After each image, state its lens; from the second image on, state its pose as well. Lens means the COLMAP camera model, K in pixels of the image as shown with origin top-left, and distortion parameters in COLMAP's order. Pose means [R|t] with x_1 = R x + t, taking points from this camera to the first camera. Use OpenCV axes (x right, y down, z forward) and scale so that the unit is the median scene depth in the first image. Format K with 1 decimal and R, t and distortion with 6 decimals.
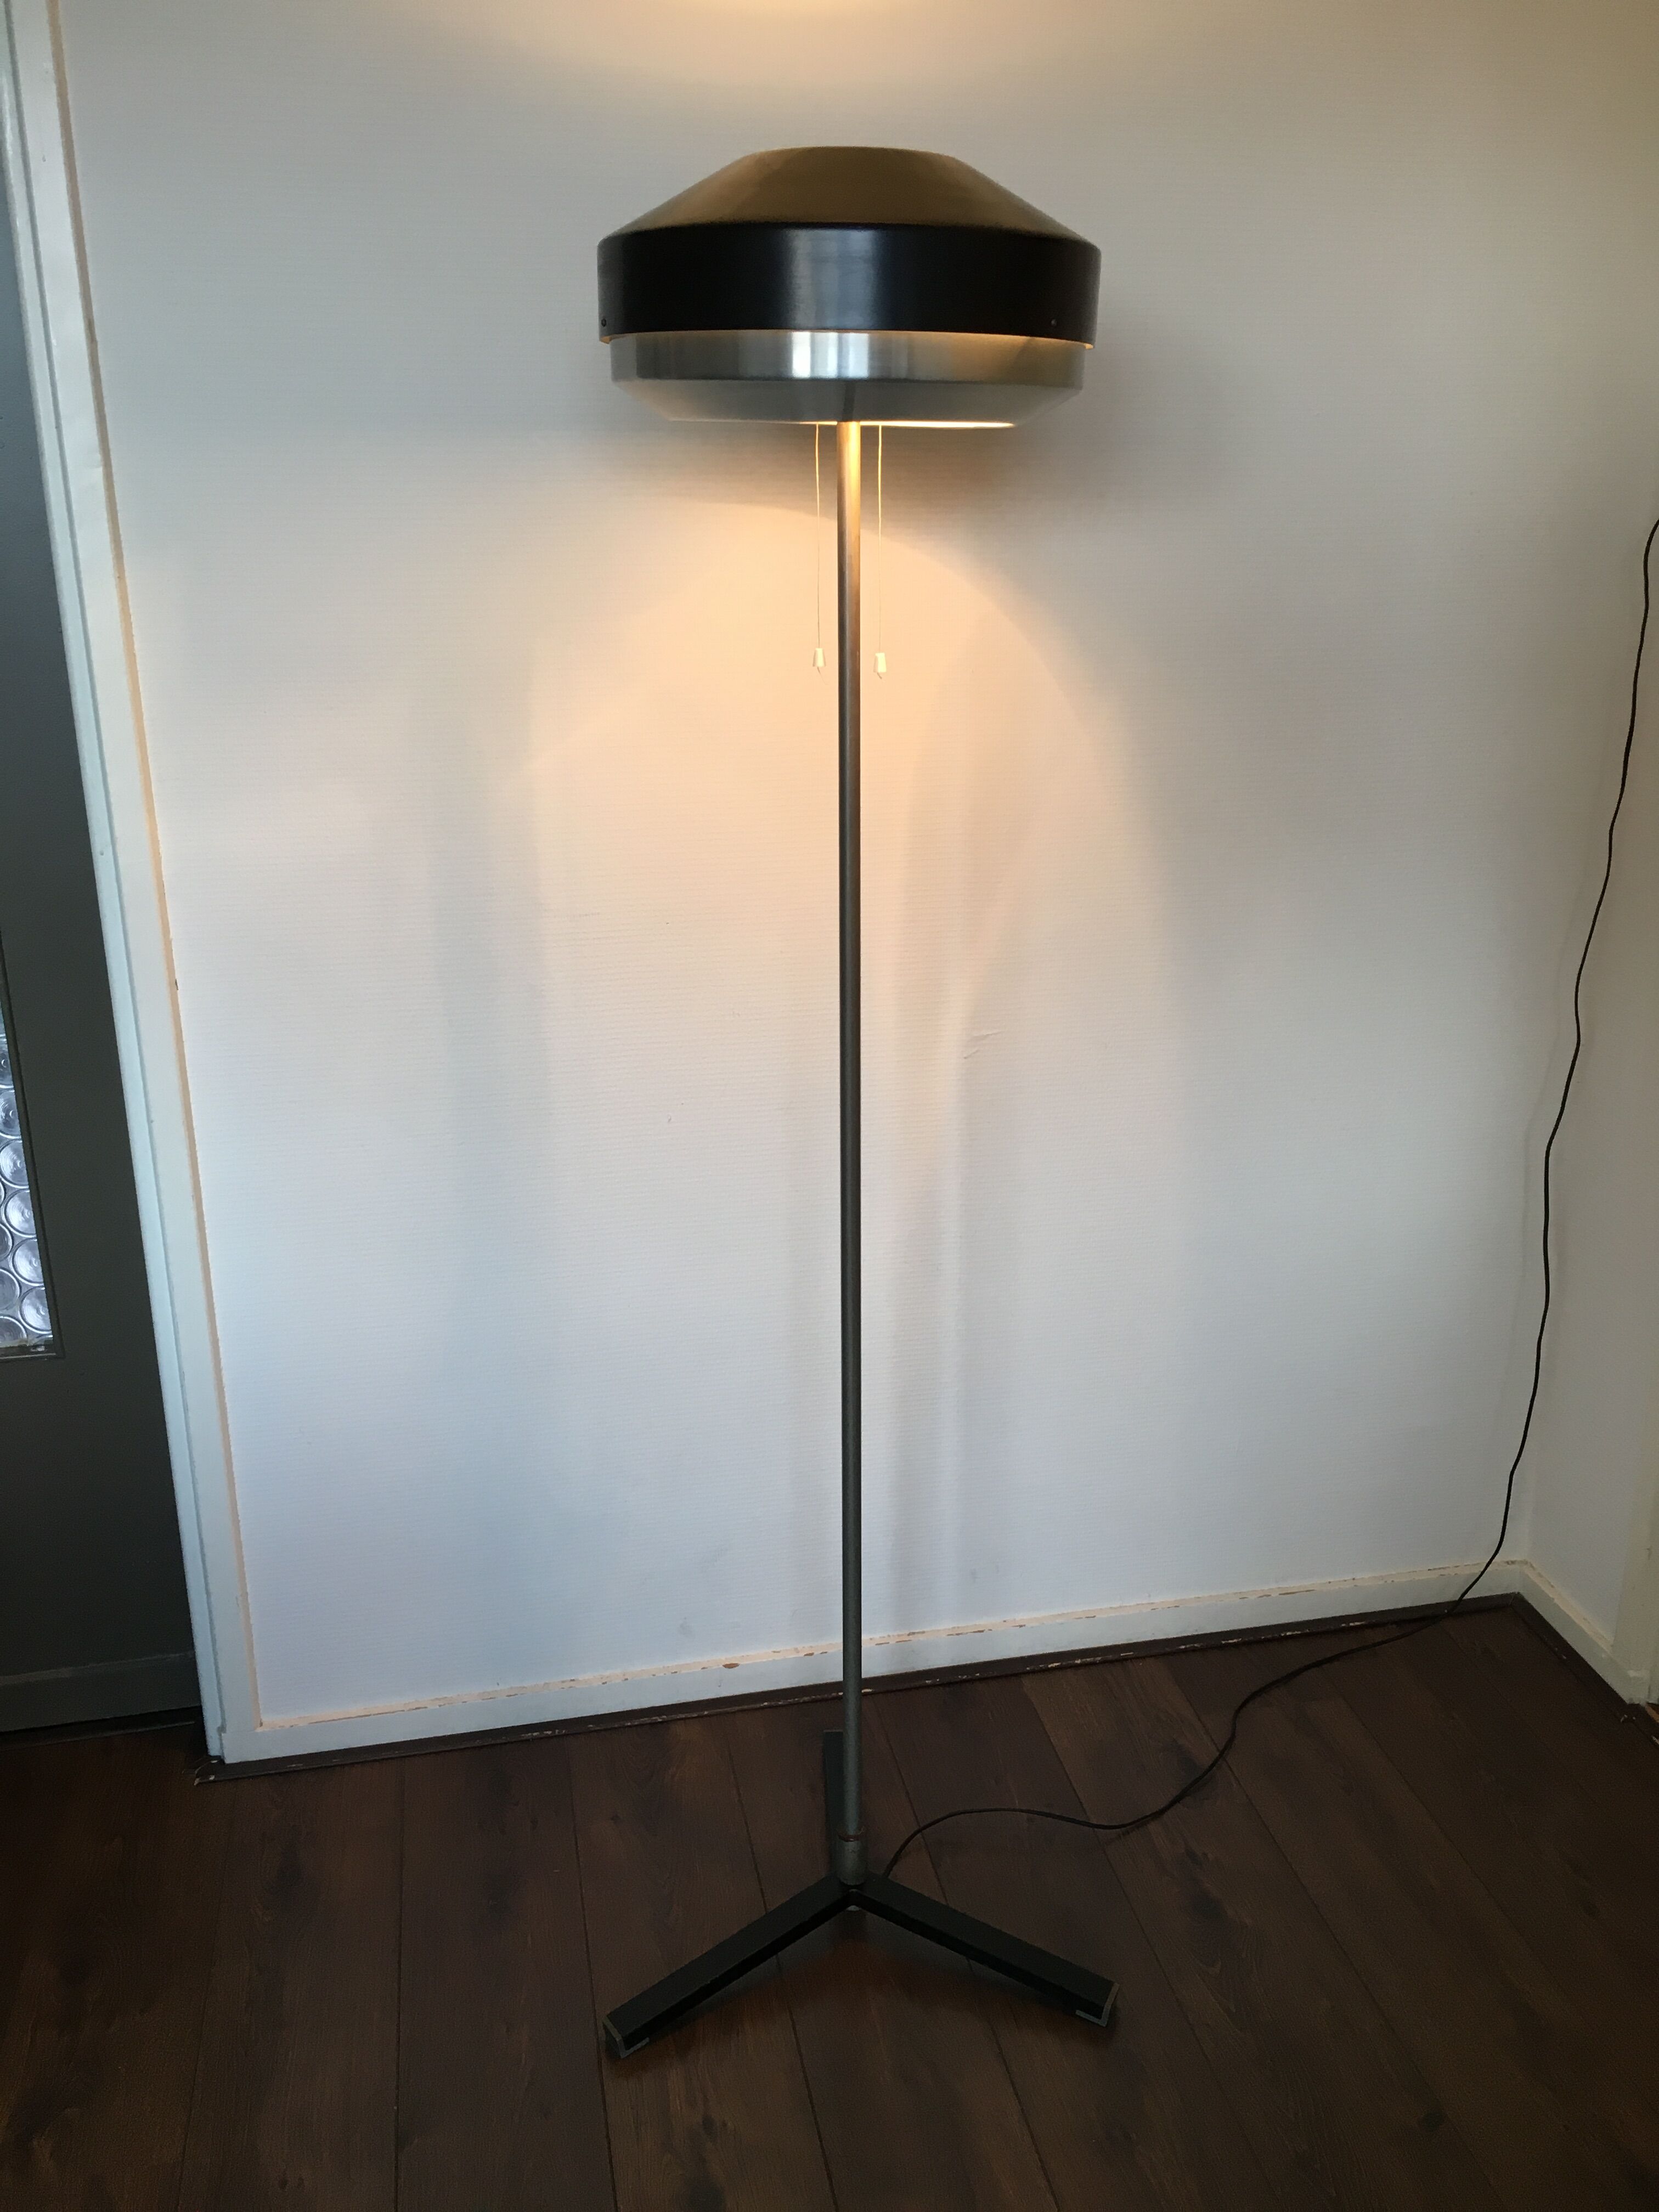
lens RADIAL K [[1912.2, 0, 829.5], [0, 1912.2, 1106.0], [0, 0, 1]] dist [0.114950, -0.172043]
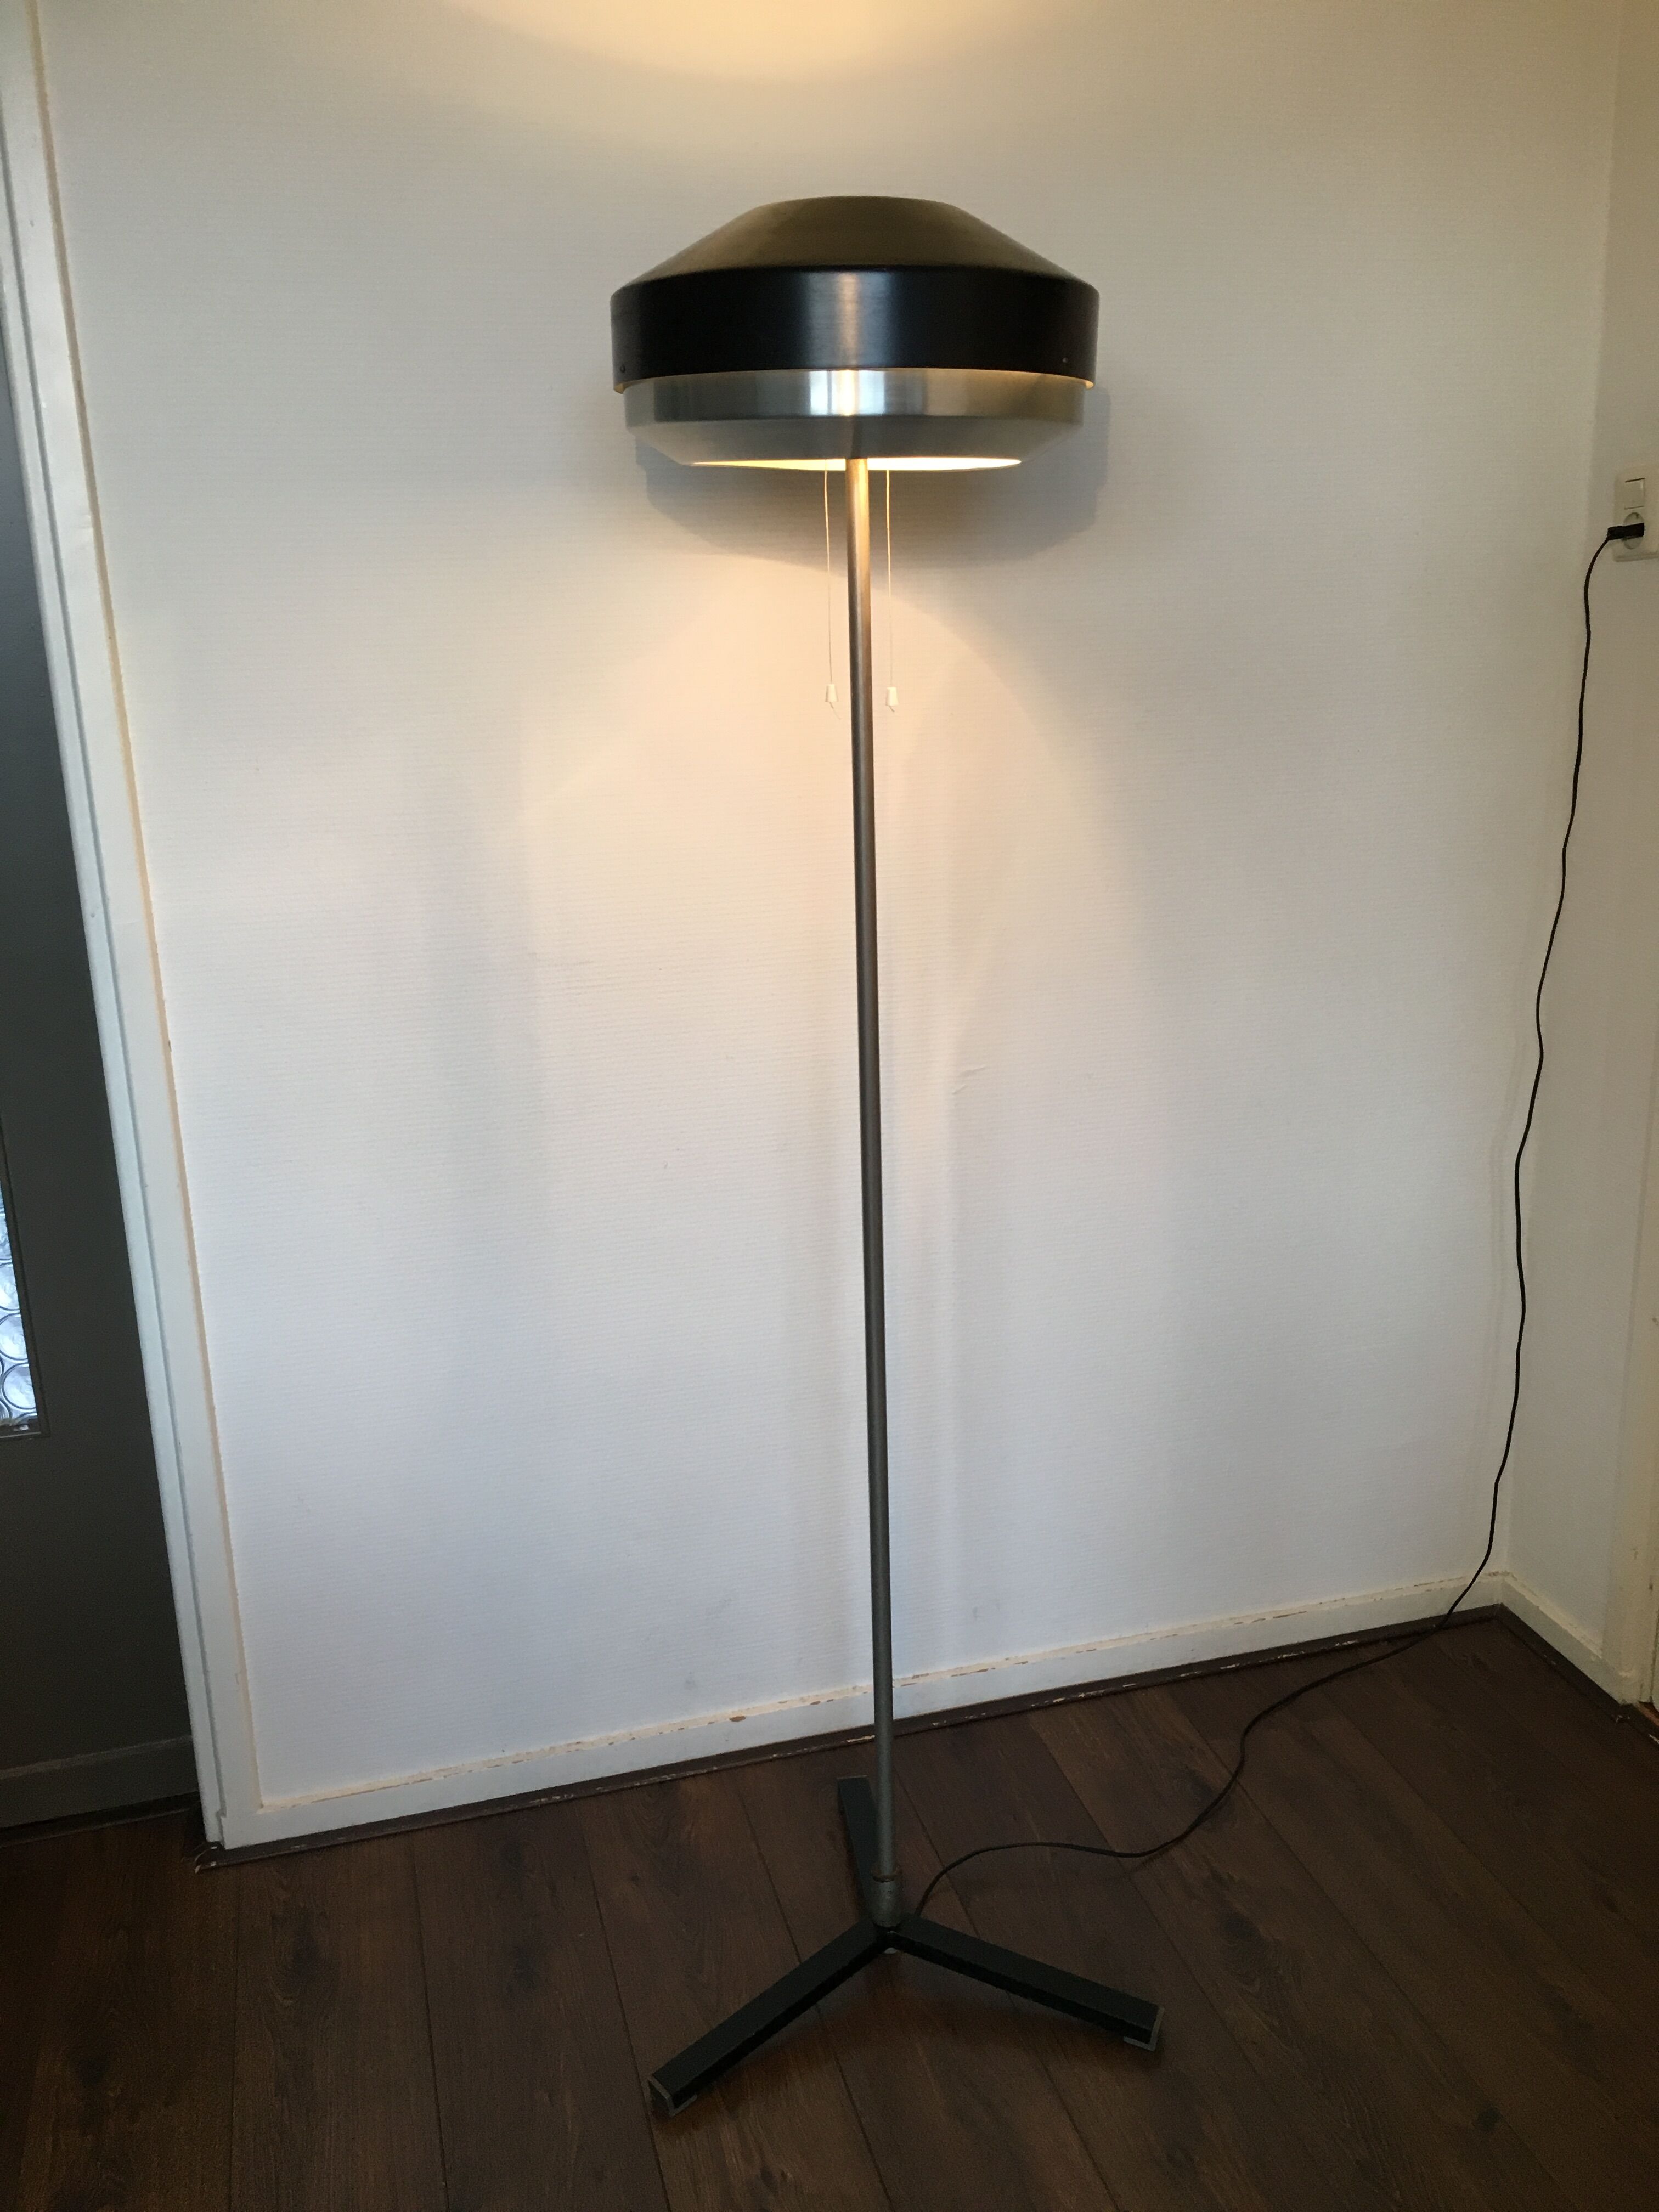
lens RADIAL K [[1912.2, 0, 829.5], [0, 1912.2, 1106.0], [0, 0, 1]] dist [0.114950, -0.172043]
pose [[0.997352, -0.039004, 0.061374, -0.058387], [0.041552, 0.998303, -0.040807, 0.020774], [-0.059678, 0.043249, 0.997280, -0.004720]]
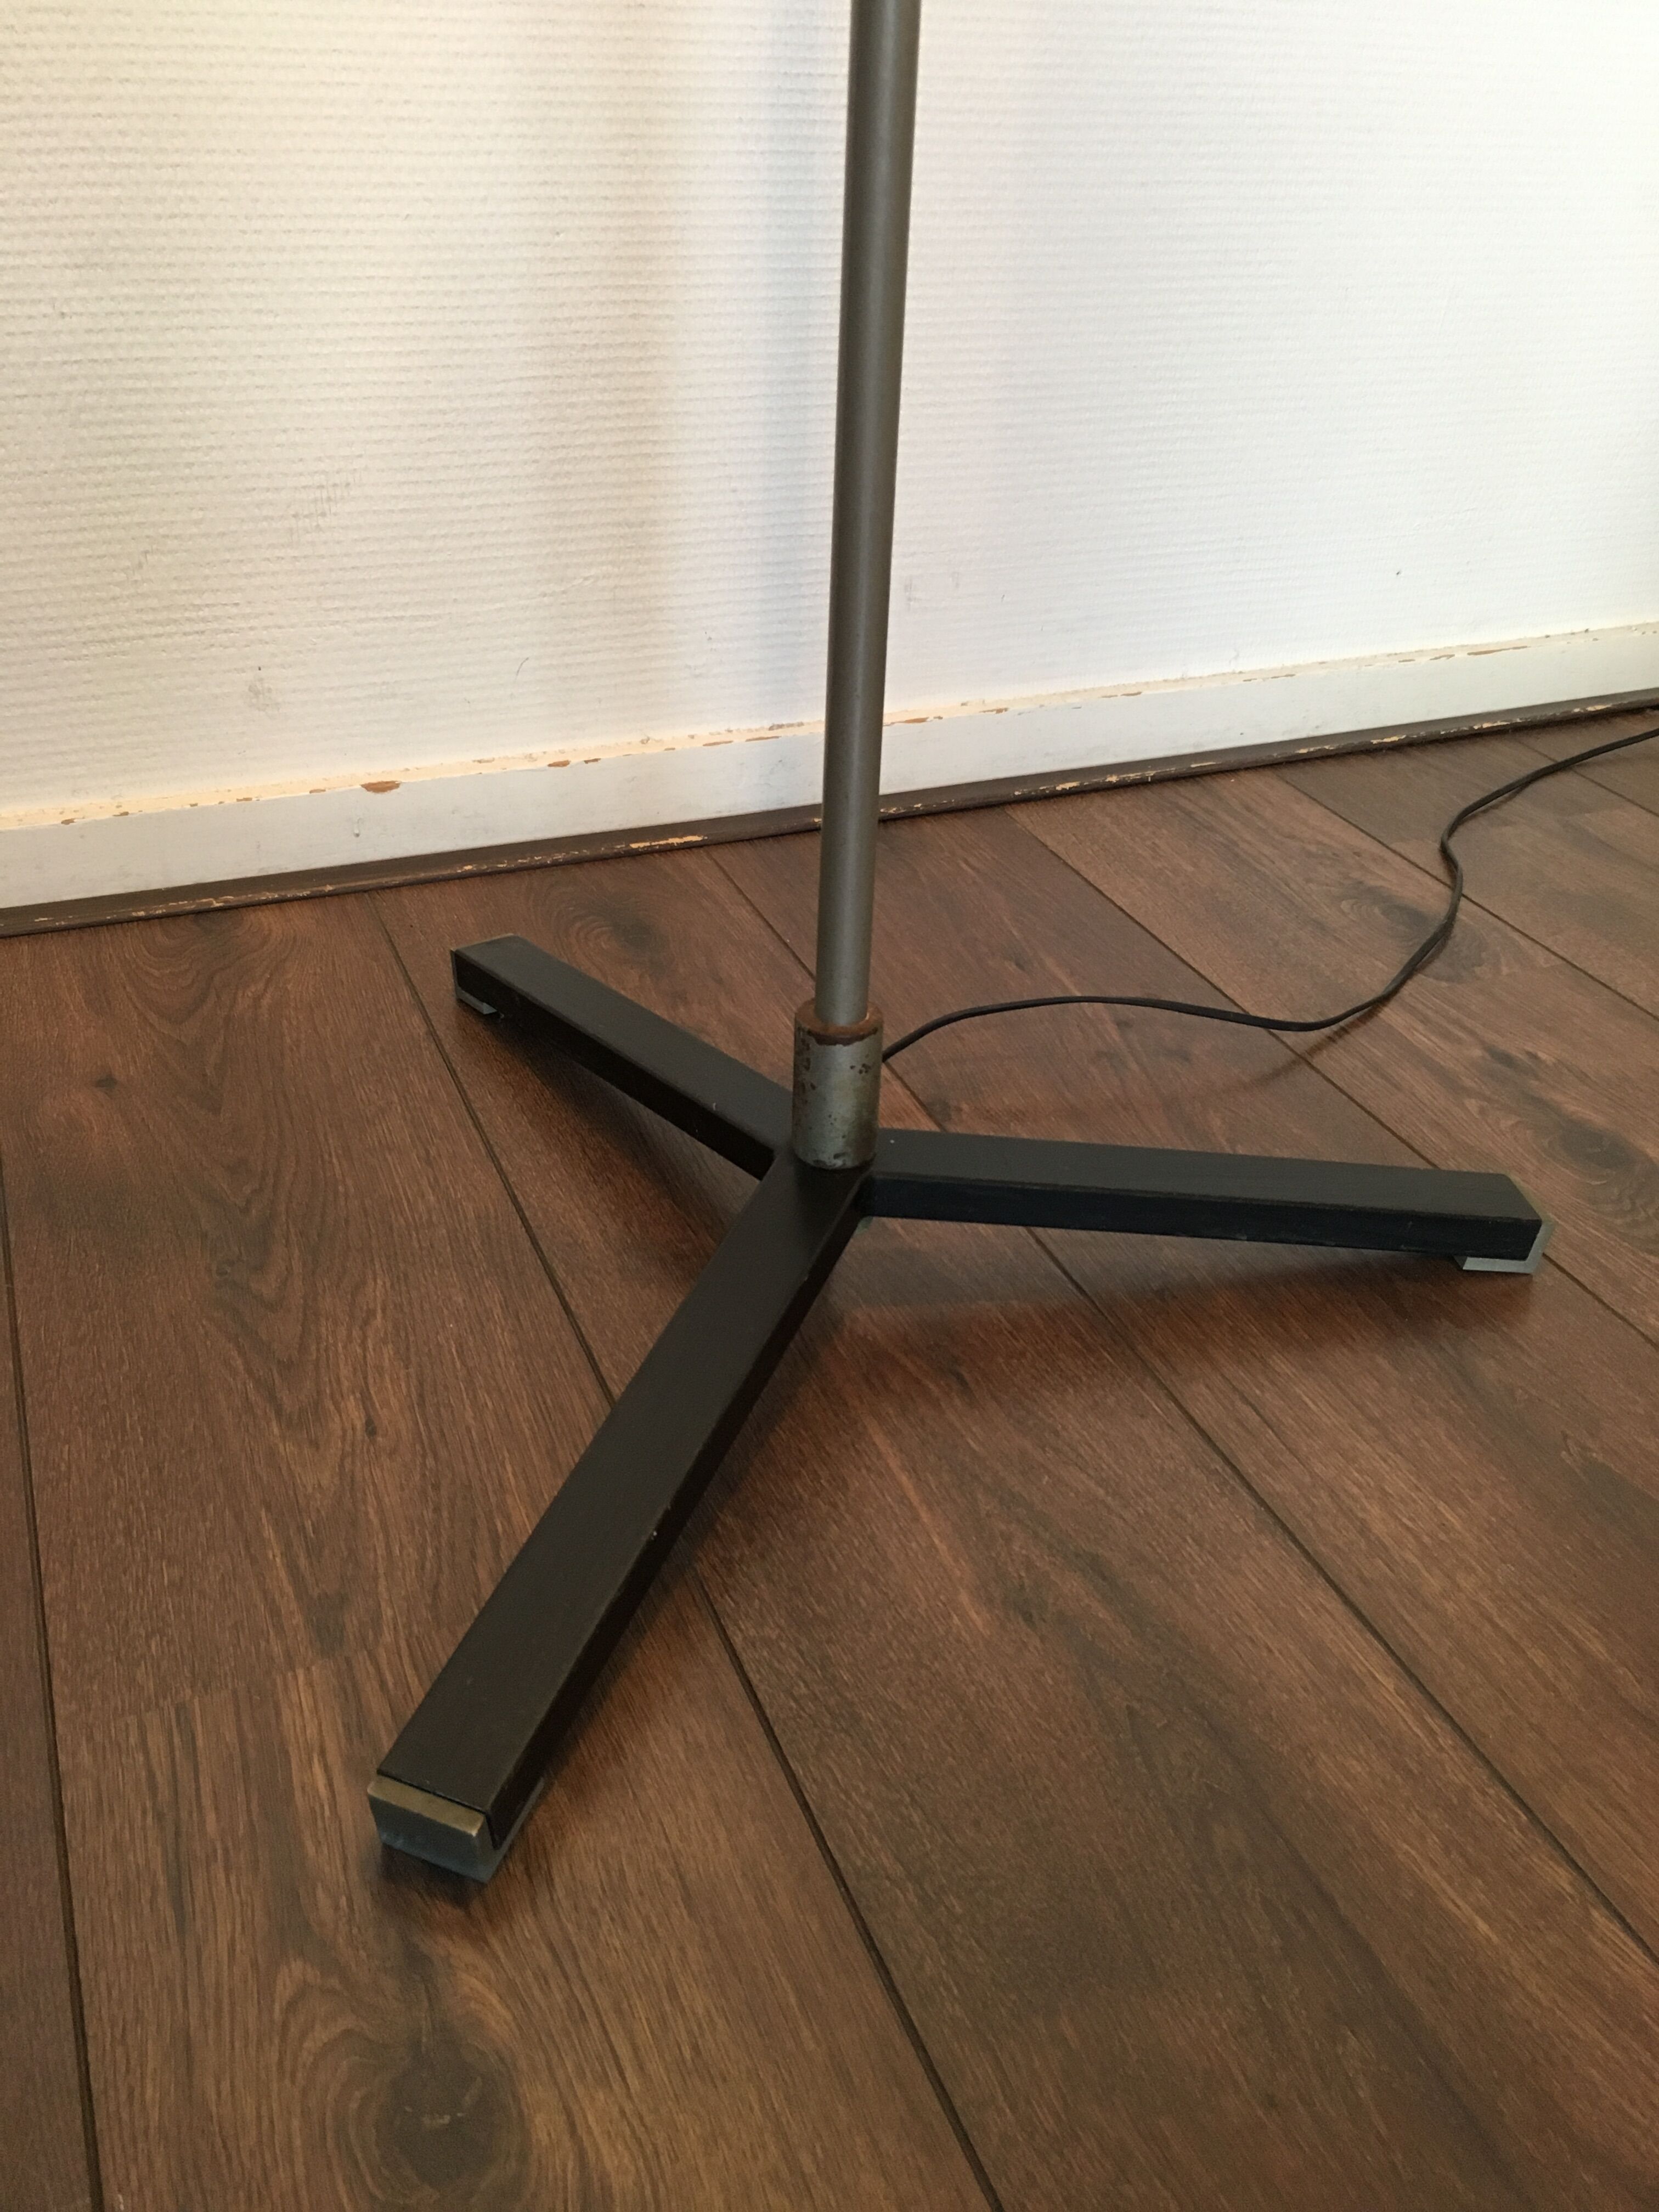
lens RADIAL K [[1912.2, 0, 829.5], [0, 1912.2, 1106.0], [0, 0, 1]] dist [0.114950, -0.172043]
pose [[0.979818, -0.066267, 0.188587, -0.042782], [0.021971, 0.973436, 0.227902, 0.291338], [-0.198679, -0.219160, 0.955246, 0.608557]]
